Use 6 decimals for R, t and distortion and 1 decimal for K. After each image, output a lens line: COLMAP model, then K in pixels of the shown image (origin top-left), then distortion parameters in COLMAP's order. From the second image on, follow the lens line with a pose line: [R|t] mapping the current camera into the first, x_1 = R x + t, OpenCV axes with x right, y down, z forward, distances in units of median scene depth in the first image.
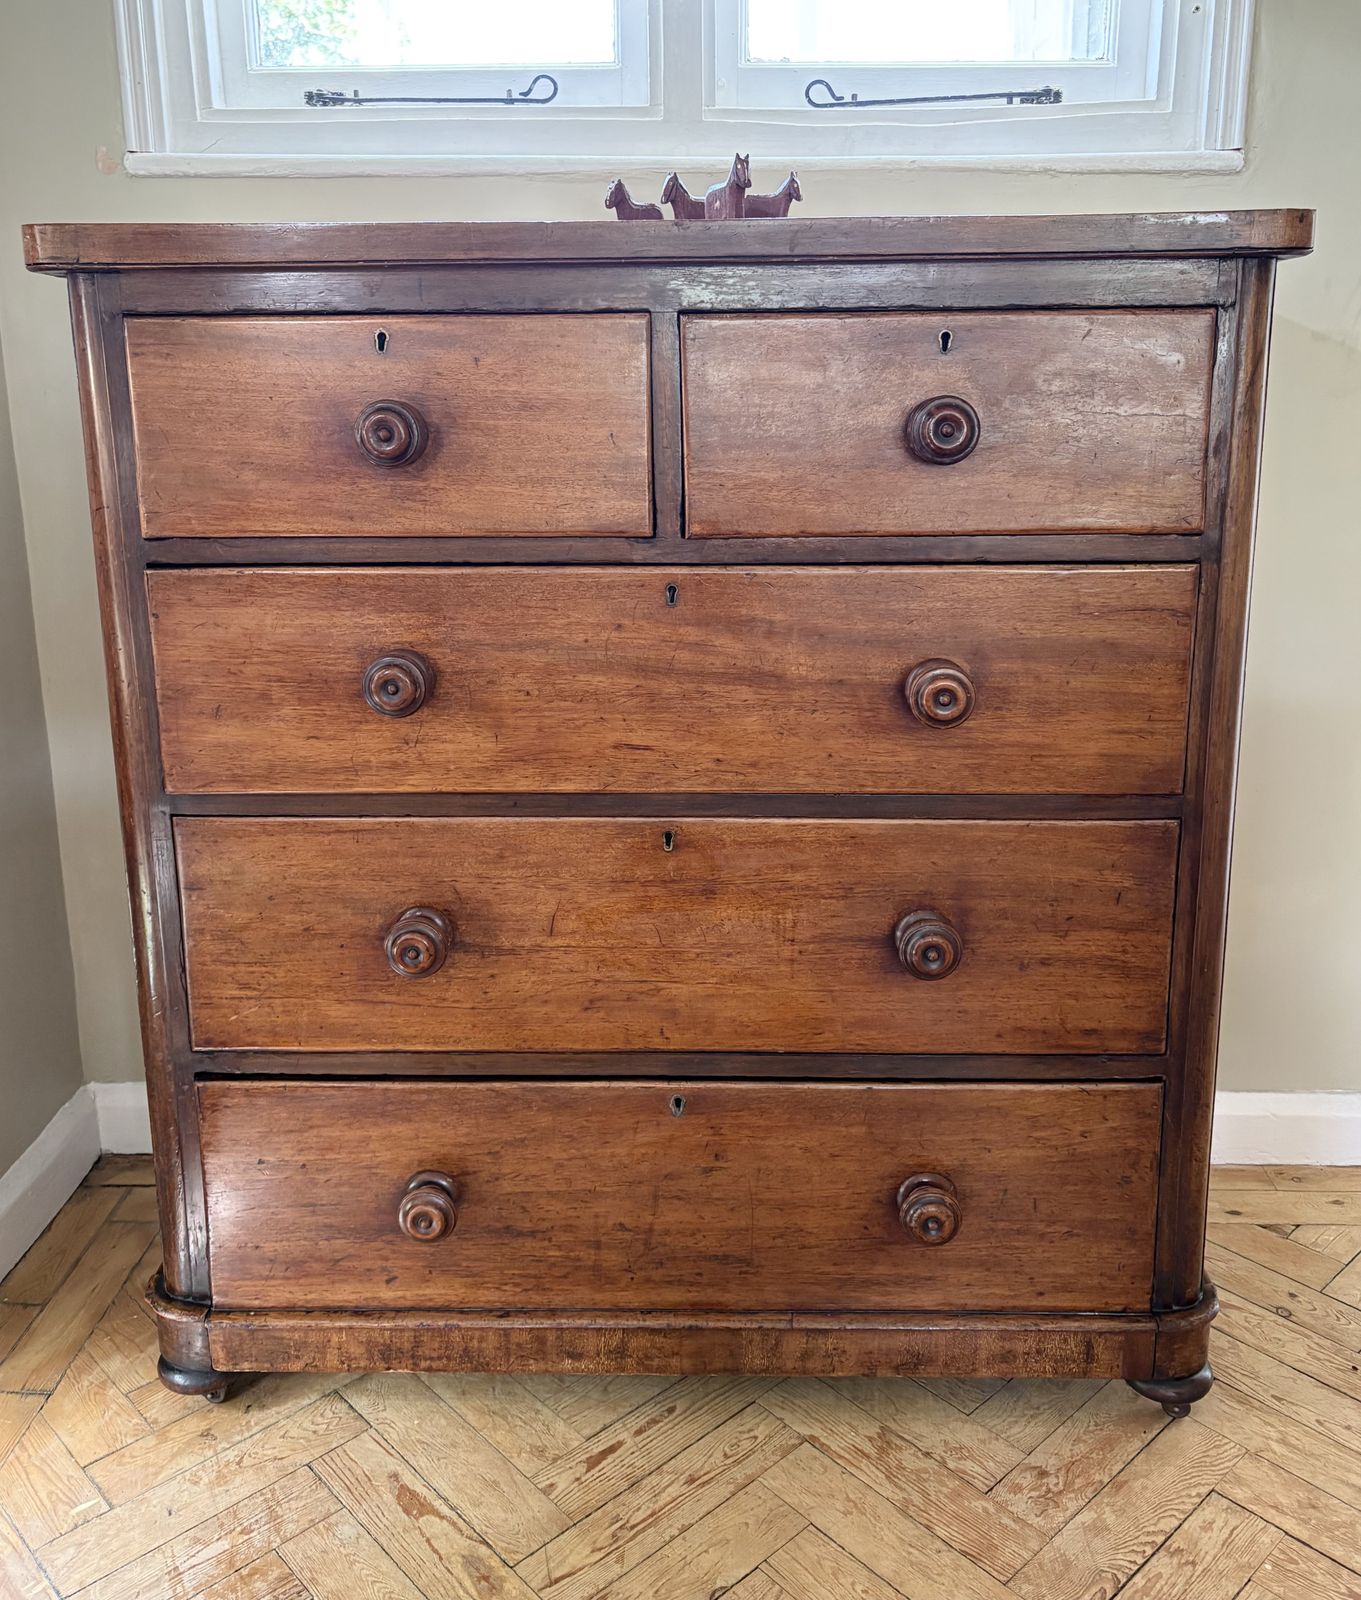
lens RADIAL K [[1460.4, 0, 666.8], [0, 1460.4, 693.4], [0, 0, 1]] dist [0.017441, 0.000000]
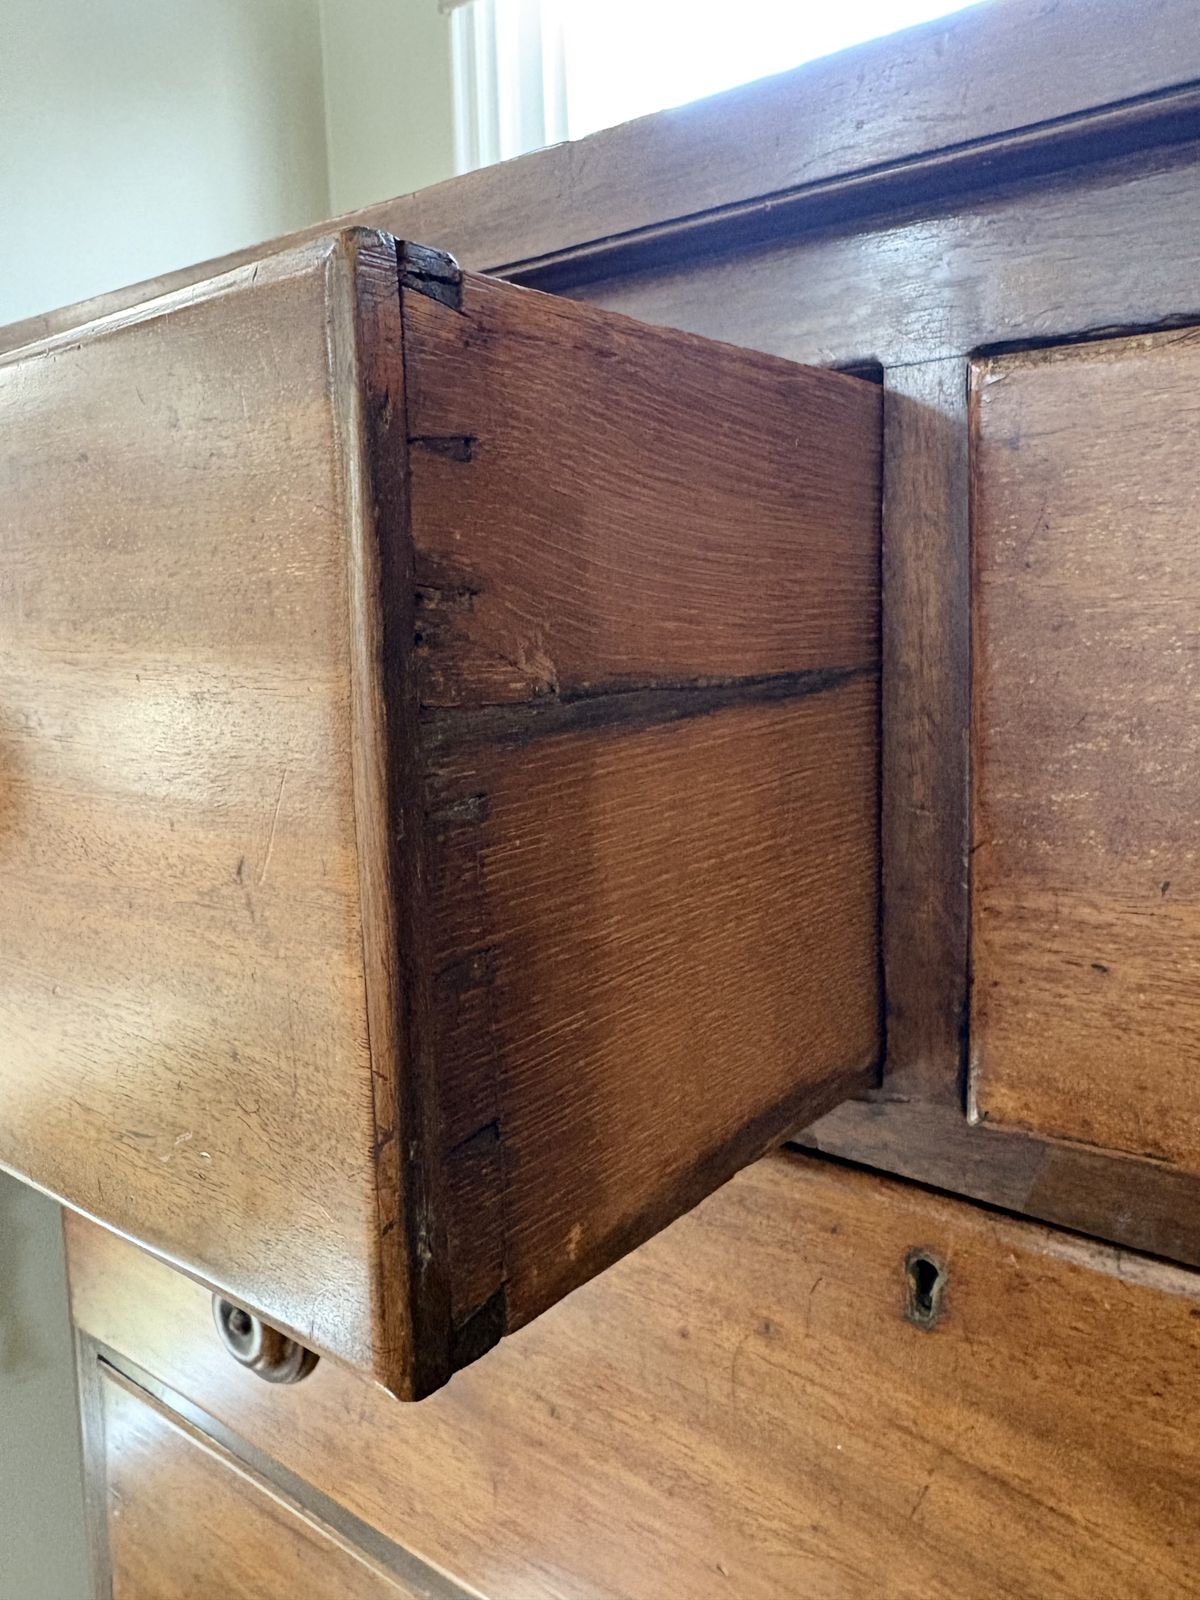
lens RADIAL K [[1220.1, 0, 571.9], [0, 1220.1, 754.4], [0, 0, 1]] dist [0.040363, -0.054788]
pose [[0.785009, 0.059126, -0.616657, 0.091431], [-0.112682, 0.992457, -0.048286, -0.149127], [0.609150, 0.107391, 0.785750, 0.705970]]
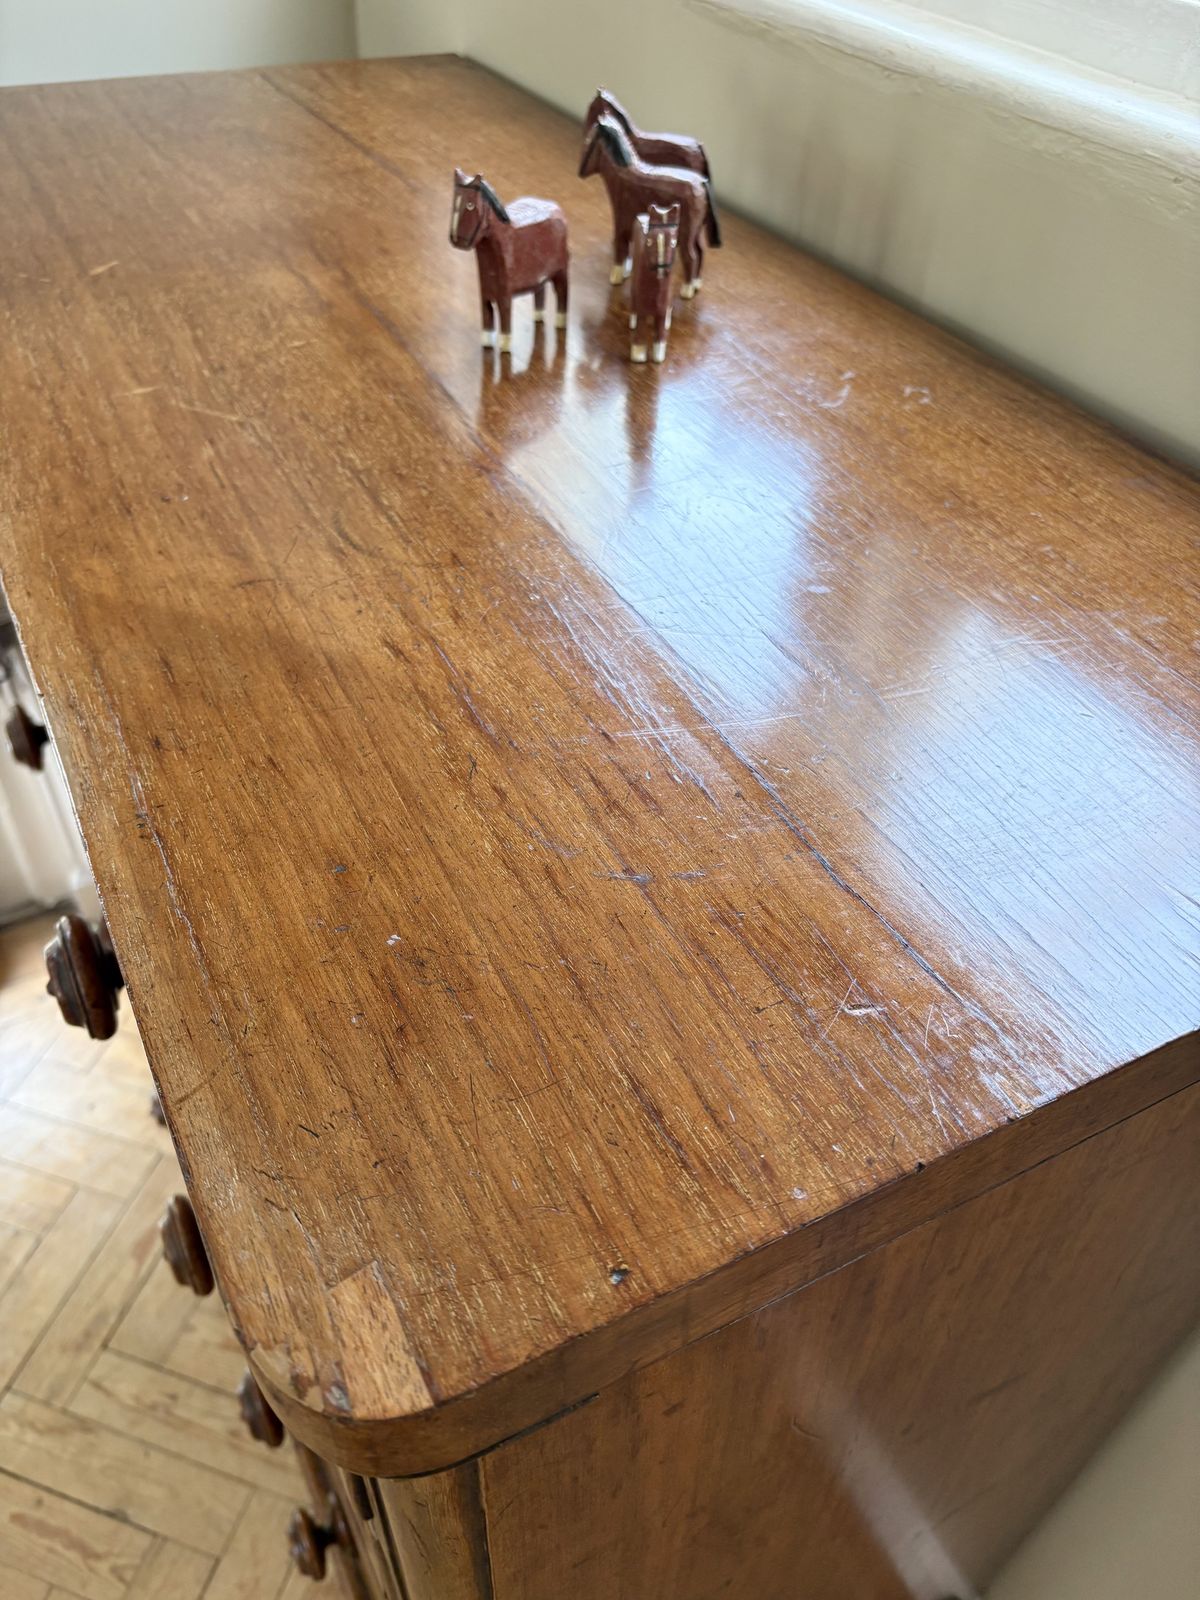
lens RADIAL K [[1220.1, 0, 596.2], [0, 1220.1, 805.8], [0, 0, 1]] dist [0.040363, -0.054788]
pose [[0.499384, 0.606741, -0.618450, 0.463697], [-0.224947, 0.780154, 0.583745, -0.472160], [0.836669, -0.152395, 0.526081, 0.834062]]
